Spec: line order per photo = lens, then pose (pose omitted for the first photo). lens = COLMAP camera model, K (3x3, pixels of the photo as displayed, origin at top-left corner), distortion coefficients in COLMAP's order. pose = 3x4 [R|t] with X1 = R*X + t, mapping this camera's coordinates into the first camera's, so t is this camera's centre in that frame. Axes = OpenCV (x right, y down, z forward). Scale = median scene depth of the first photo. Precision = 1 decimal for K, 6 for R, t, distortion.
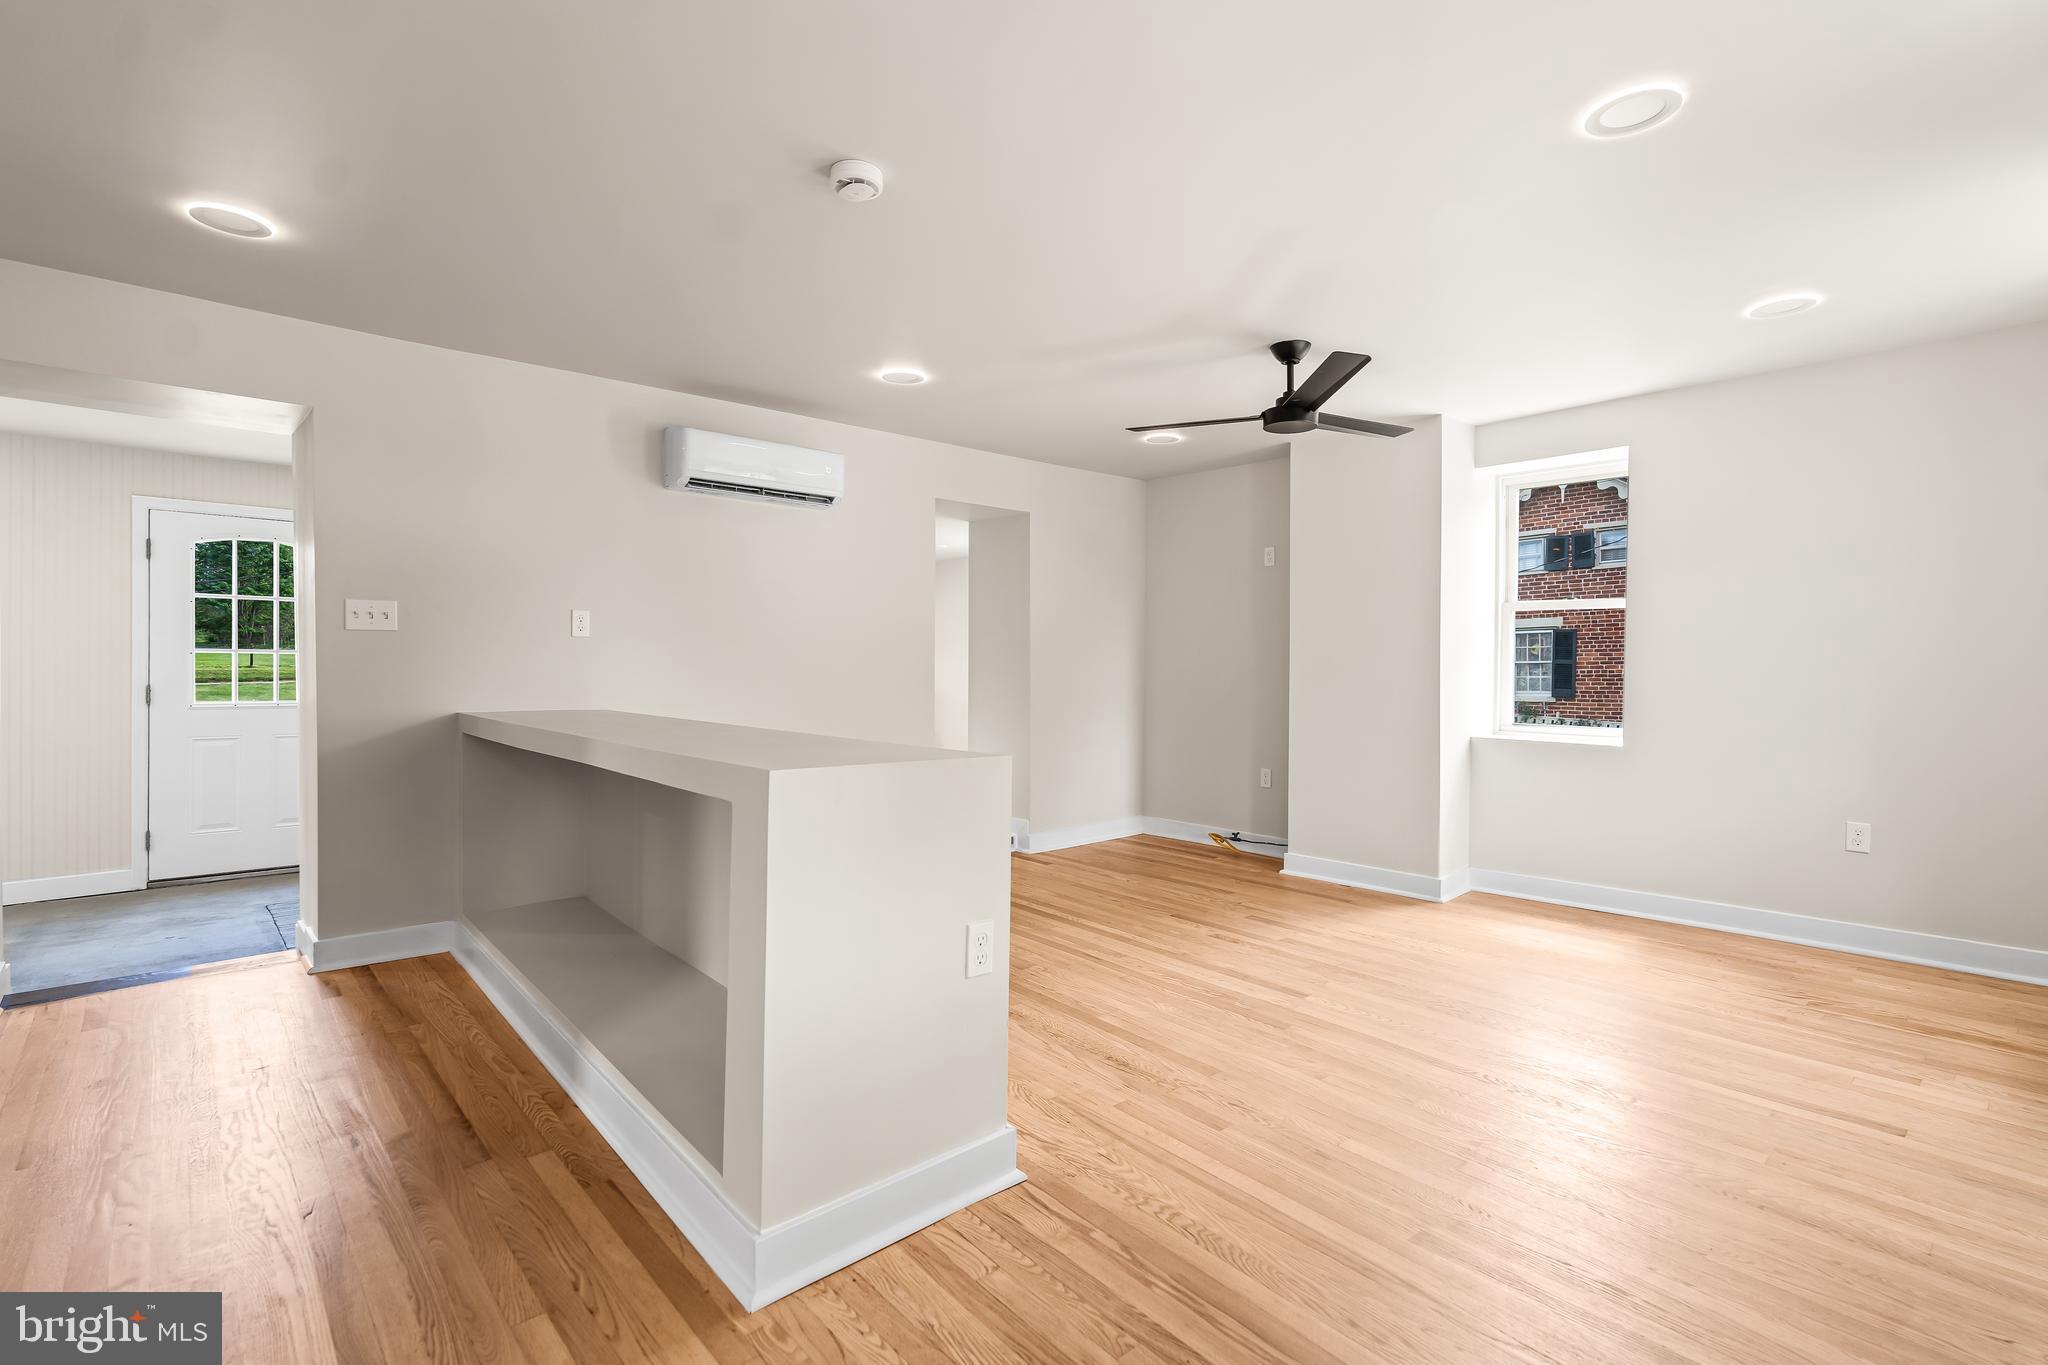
lens RADIAL K [[930.6, 0, 1026.2], [0, 930.6, 672.4], [0, 0, 1]] dist [-0.004153, 0.000441]
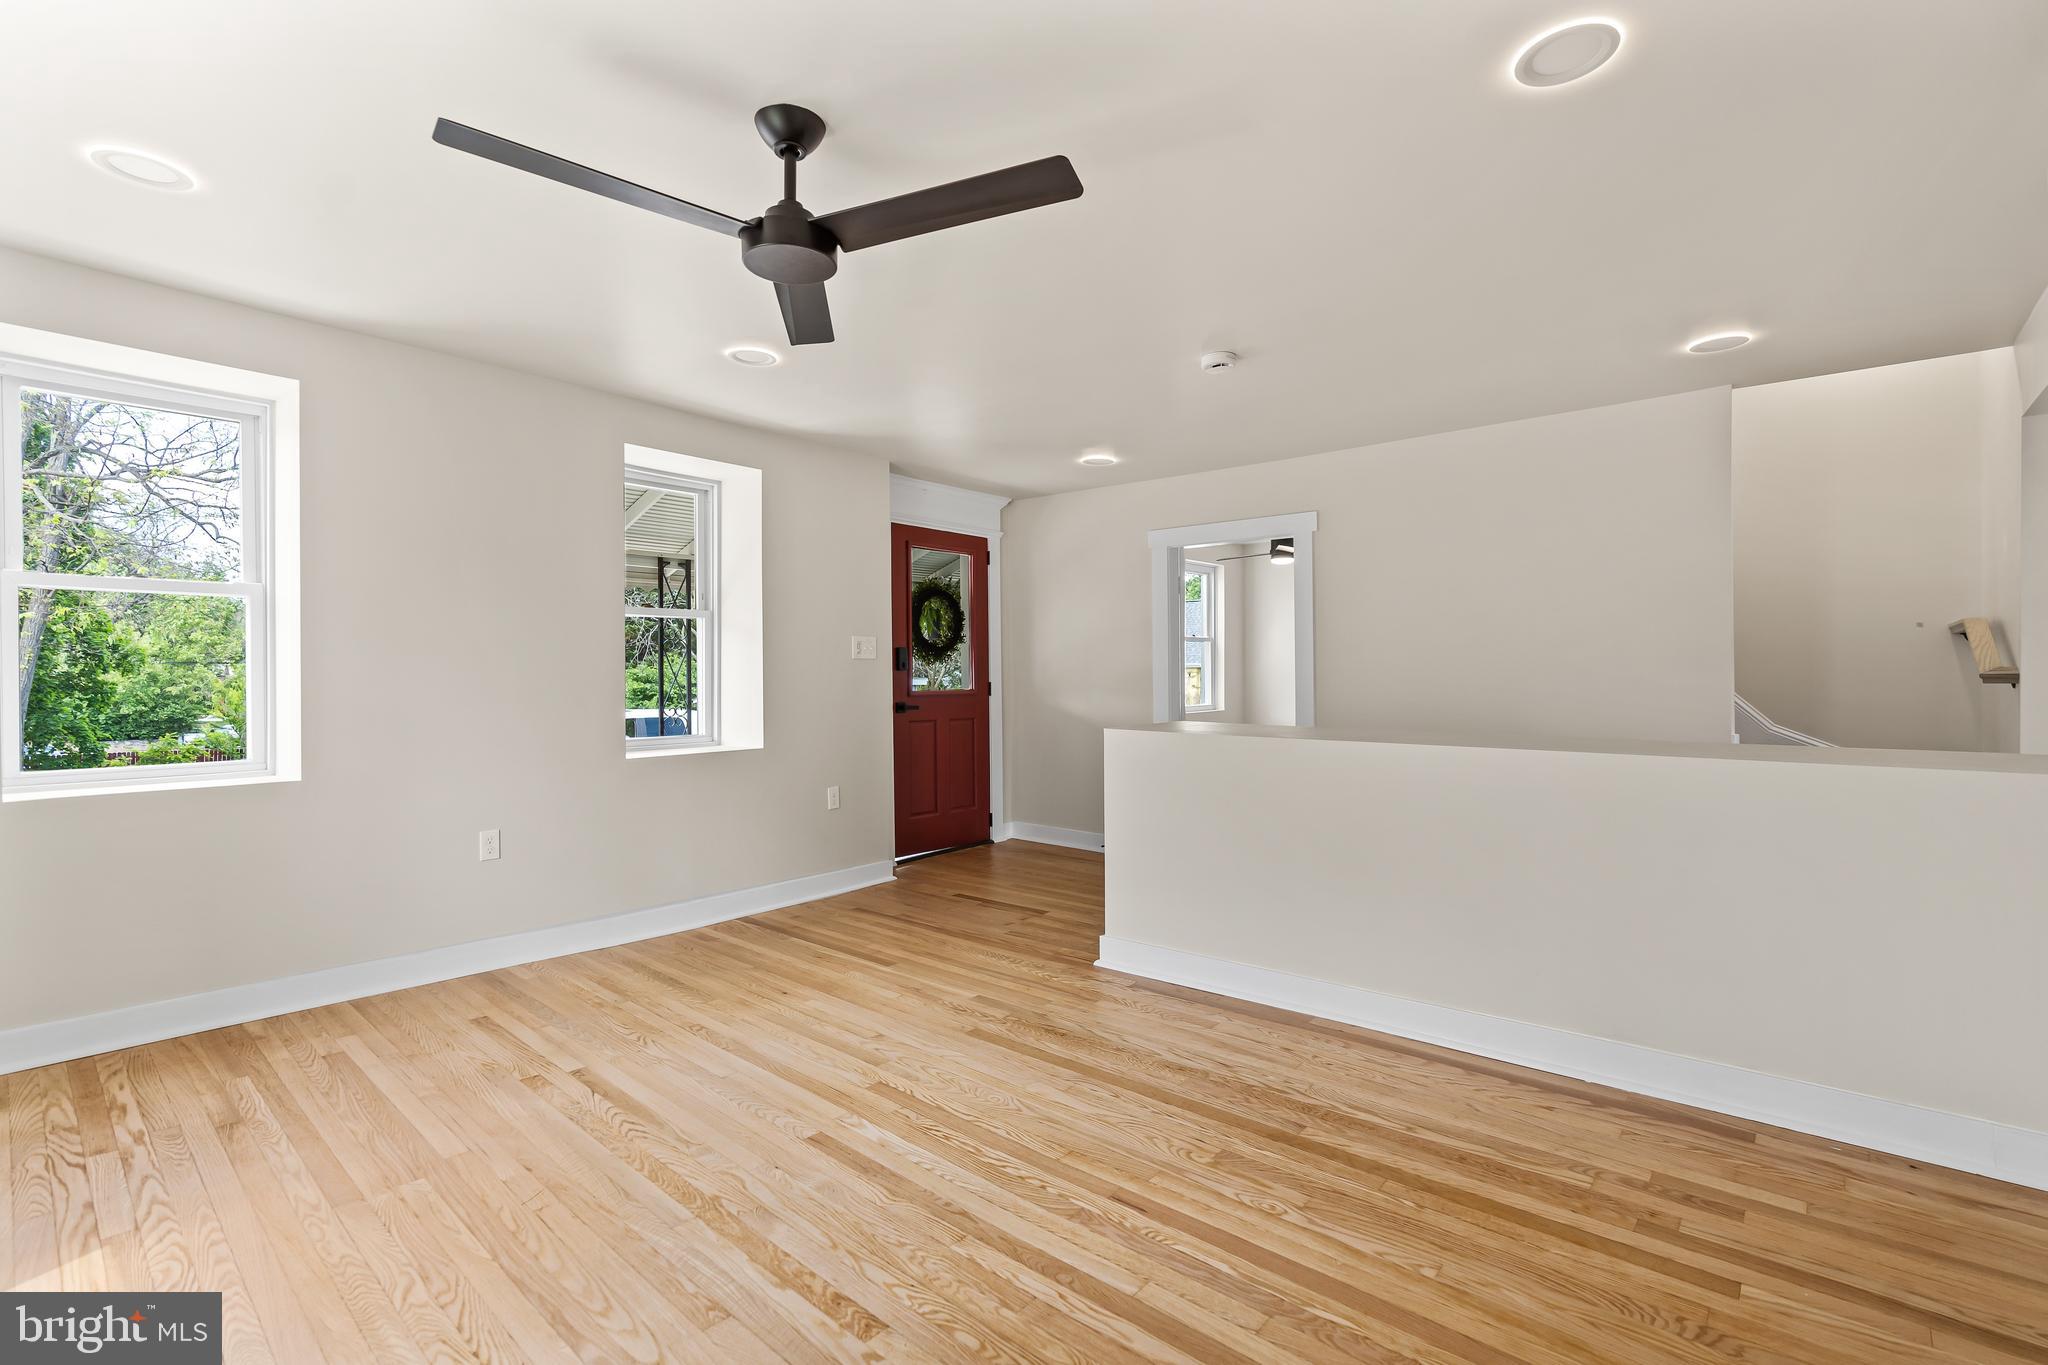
lens RADIAL K [[930.6, 0, 1026.2], [0, 930.6, 672.4], [0, 0, 1]] dist [-0.004153, 0.000441]
pose [[-0.990999, -0.005170, -0.133773, 0.184311], [-0.005680, 0.999978, 0.003435, -0.012031], [0.133752, 0.004164, -0.991006, 1.362545]]
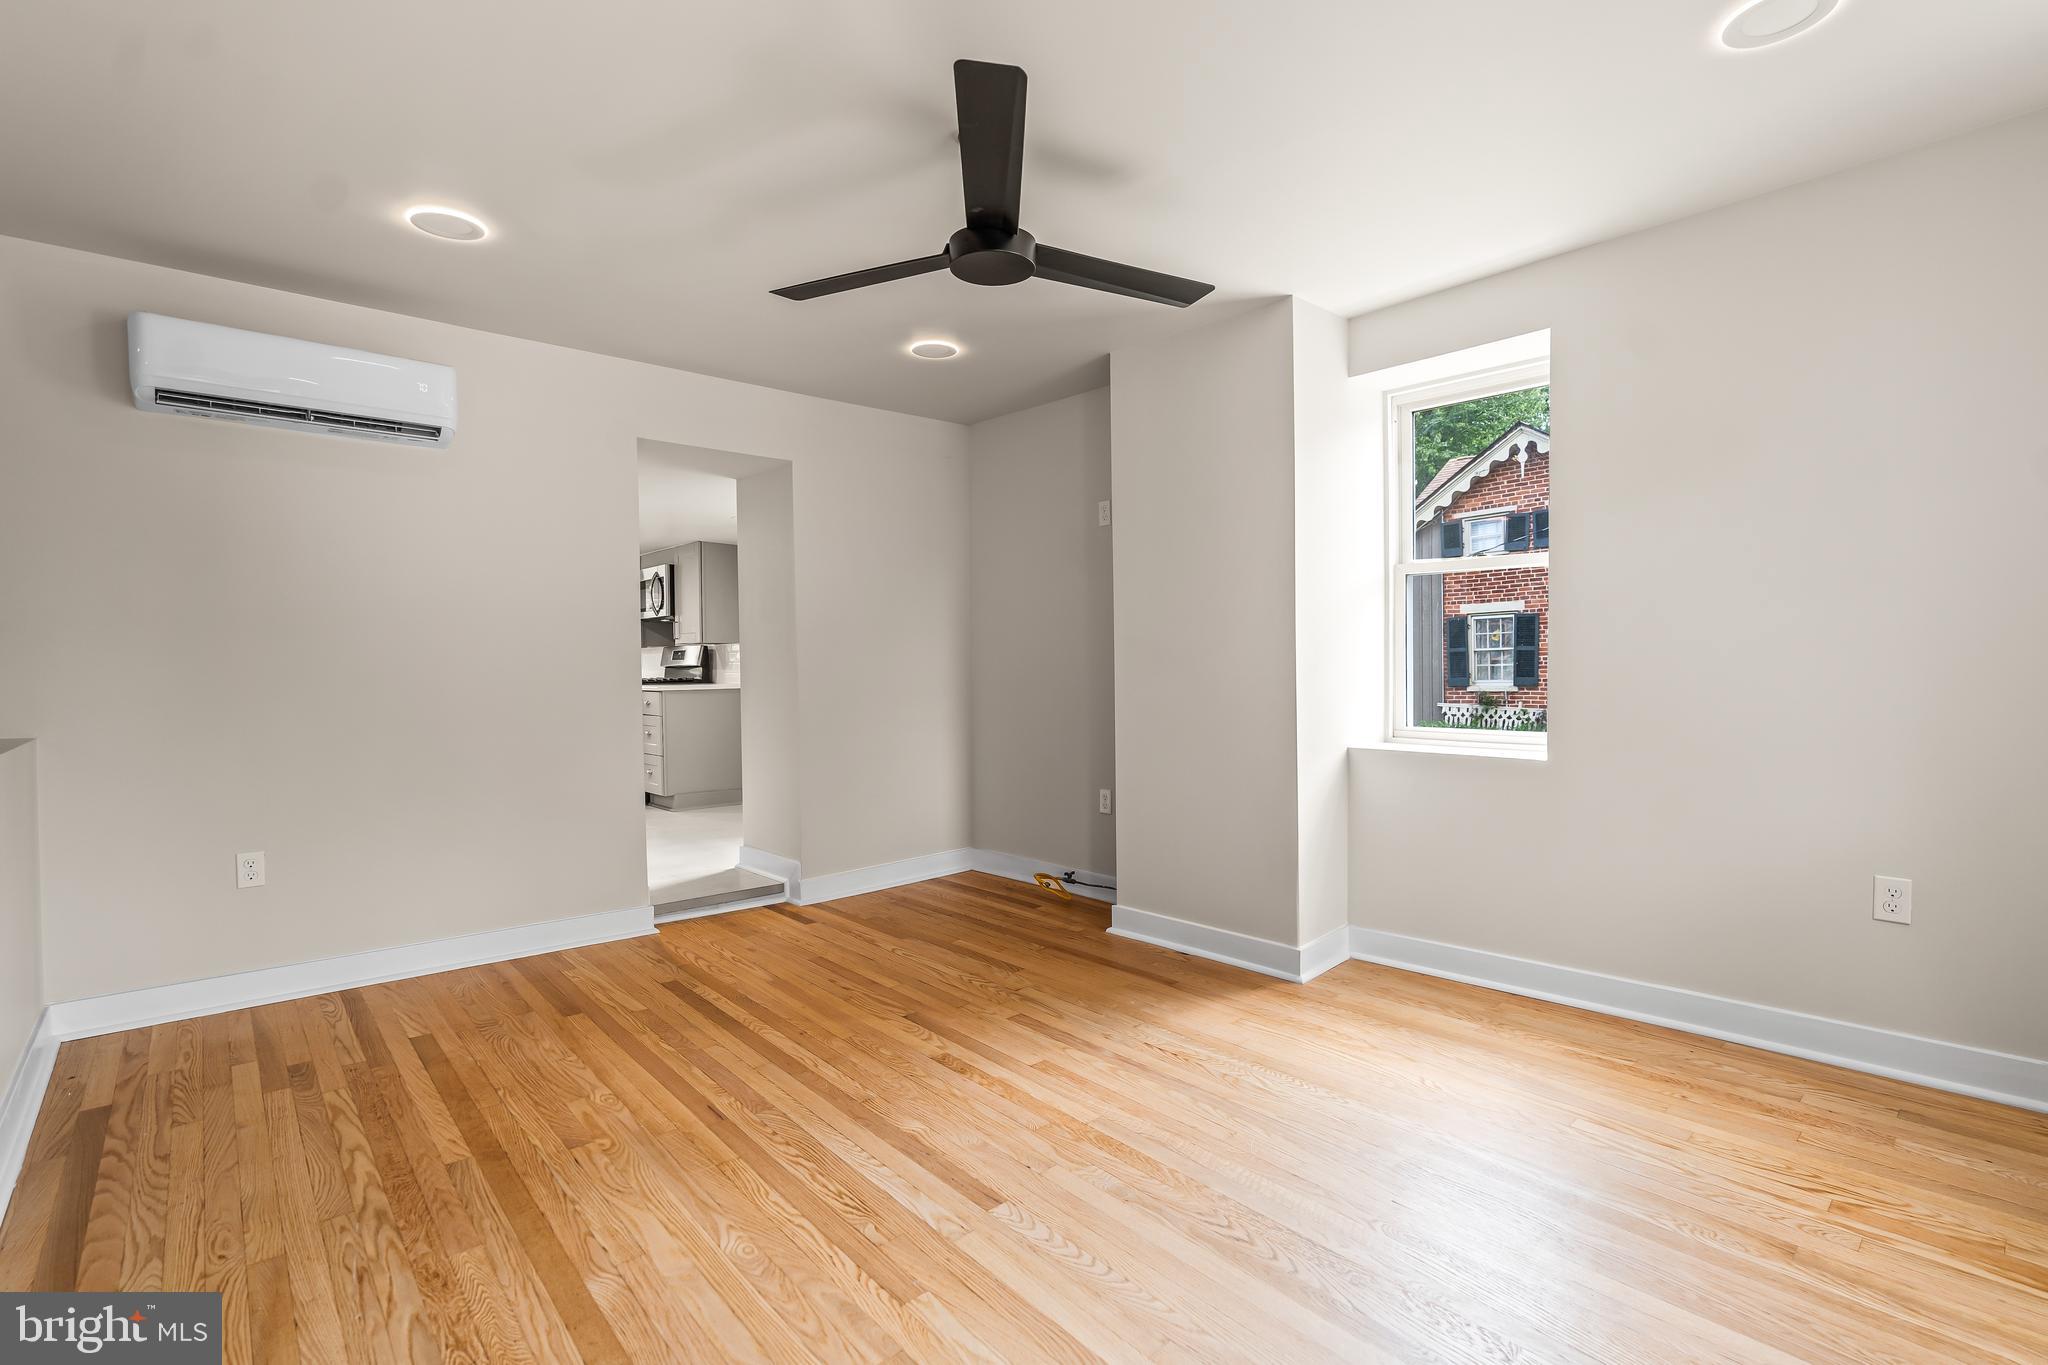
lens RADIAL K [[924.0, 0, 1024.0], [0, 924.0, 682.5], [0, 0, 1]] dist [-0.004095, -0.000163]
pose [[0.999731, -0.018493, 0.014017, 0.248239], [0.018297, 0.999735, 0.013990, 0.004035], [-0.014272, -0.013730, 0.999804, 0.323007]]
